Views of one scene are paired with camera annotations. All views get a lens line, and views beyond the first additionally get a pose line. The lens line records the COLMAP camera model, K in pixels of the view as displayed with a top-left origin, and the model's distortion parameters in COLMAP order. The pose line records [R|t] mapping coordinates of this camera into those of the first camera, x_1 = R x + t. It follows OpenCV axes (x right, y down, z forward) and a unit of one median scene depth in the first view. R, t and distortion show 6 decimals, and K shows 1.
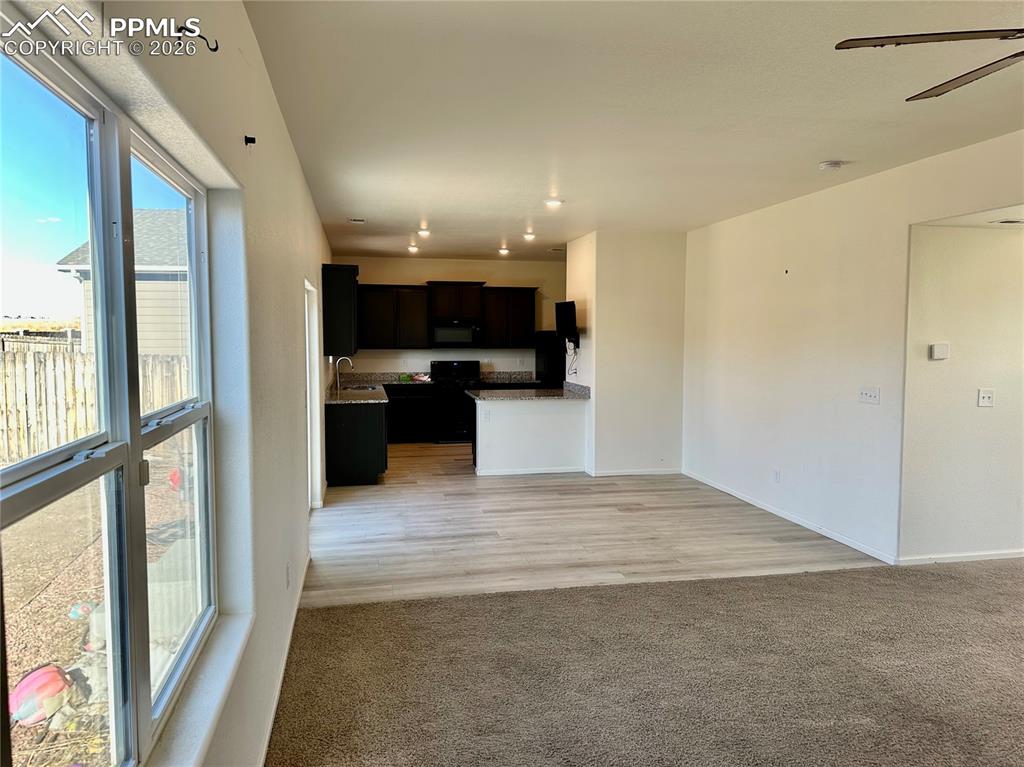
lens RADIAL K [[722.6, 0, 513.2], [0, 722.6, 383.2], [0, 0, 1]] dist [0.002294, 0.000027]
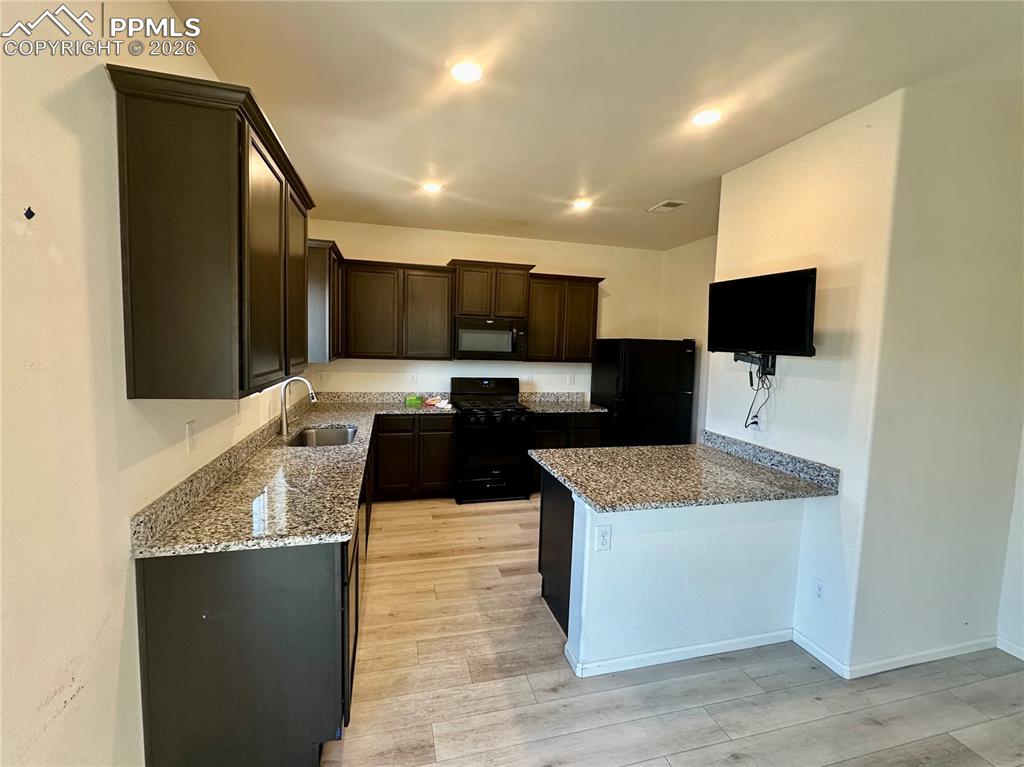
lens RADIAL K [[449.0, 0, 509.1], [0, 449.0, 380.2], [0, 0, 1]] dist [-0.000774, -0.000024]
pose [[0.998208, 0.025043, 0.054353, -0.082807], [-0.025936, 0.999539, 0.015787, -0.036532], [-0.053933, -0.017169, 0.998397, 0.571389]]
